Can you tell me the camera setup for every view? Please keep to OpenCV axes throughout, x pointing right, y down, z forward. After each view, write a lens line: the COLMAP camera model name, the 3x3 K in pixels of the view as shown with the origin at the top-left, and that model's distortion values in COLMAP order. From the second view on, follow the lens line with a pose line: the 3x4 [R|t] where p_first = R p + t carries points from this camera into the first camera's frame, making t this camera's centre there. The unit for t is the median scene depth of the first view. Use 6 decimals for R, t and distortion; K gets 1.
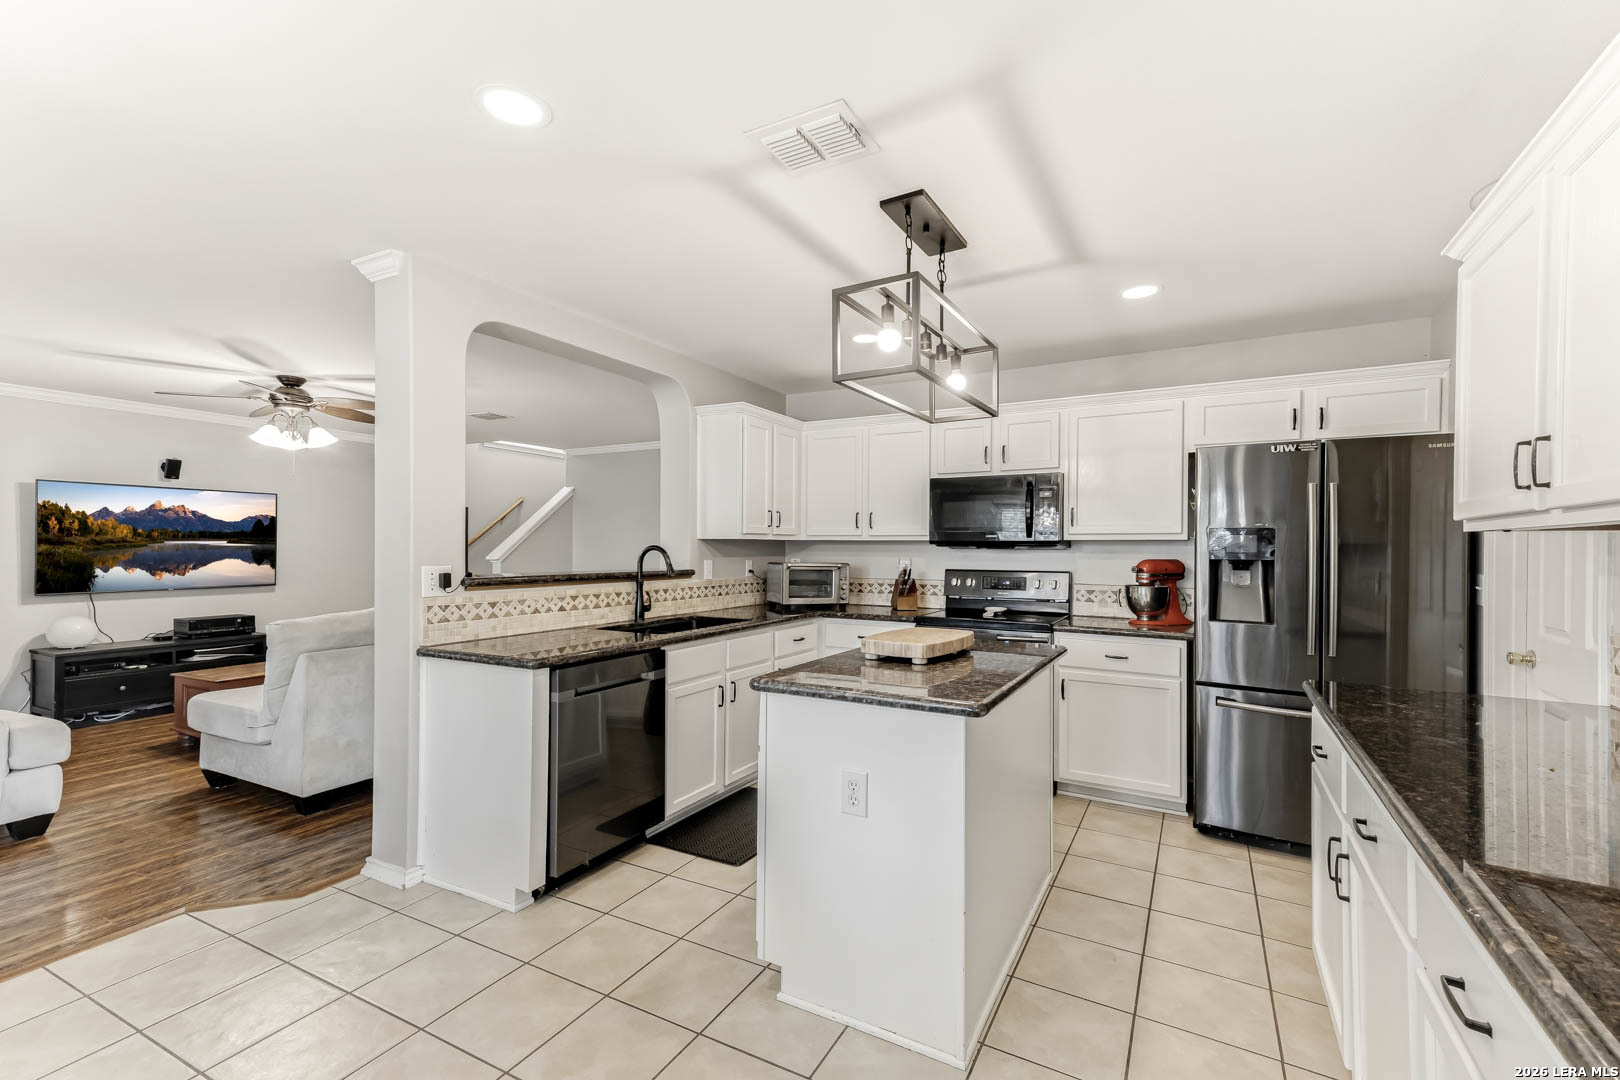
lens RADIAL K [[721.9, 0, 854.5], [0, 721.9, 552.3], [0, 0, 1]] dist [0.038879, 0.000758]
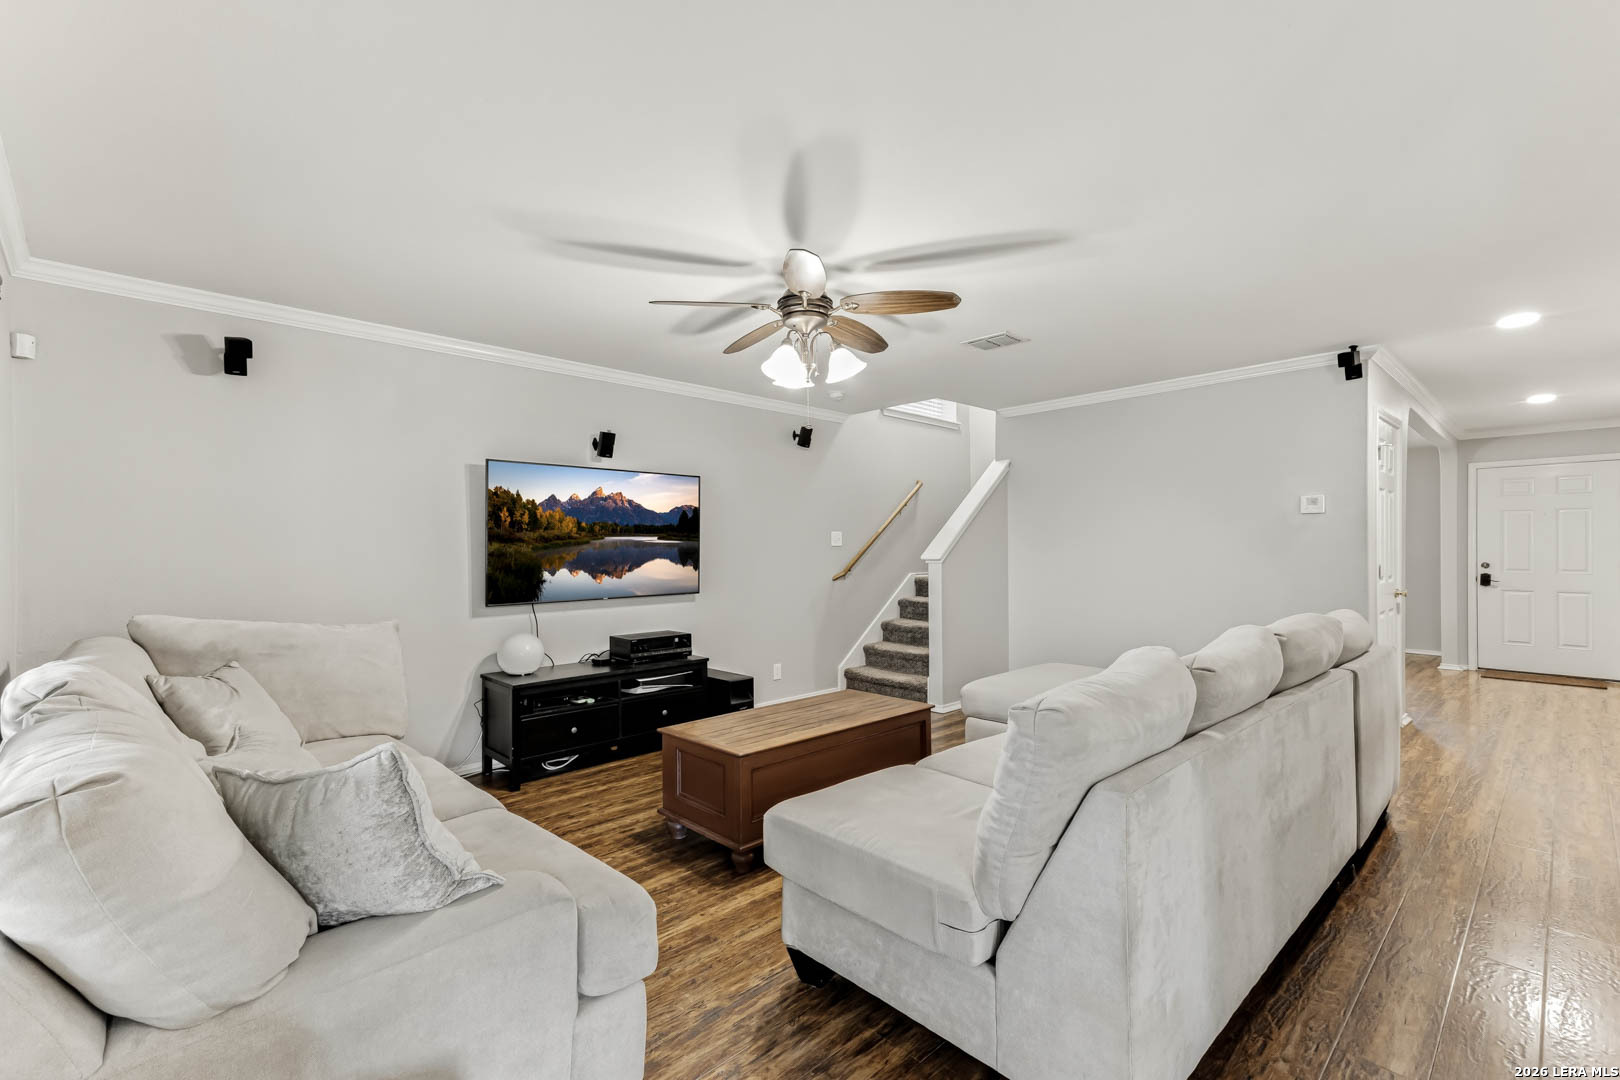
lens RADIAL K [[721.9, 0, 859.2], [0, 721.9, 539.5], [0, 0, 1]] dist [0.038879, 0.000758]
pose [[0.963938, -0.003928, -0.266099, -0.475618], [0.000847, 0.999931, -0.011691, -0.003424], [0.266127, 0.011044, 0.963875, 0.342873]]
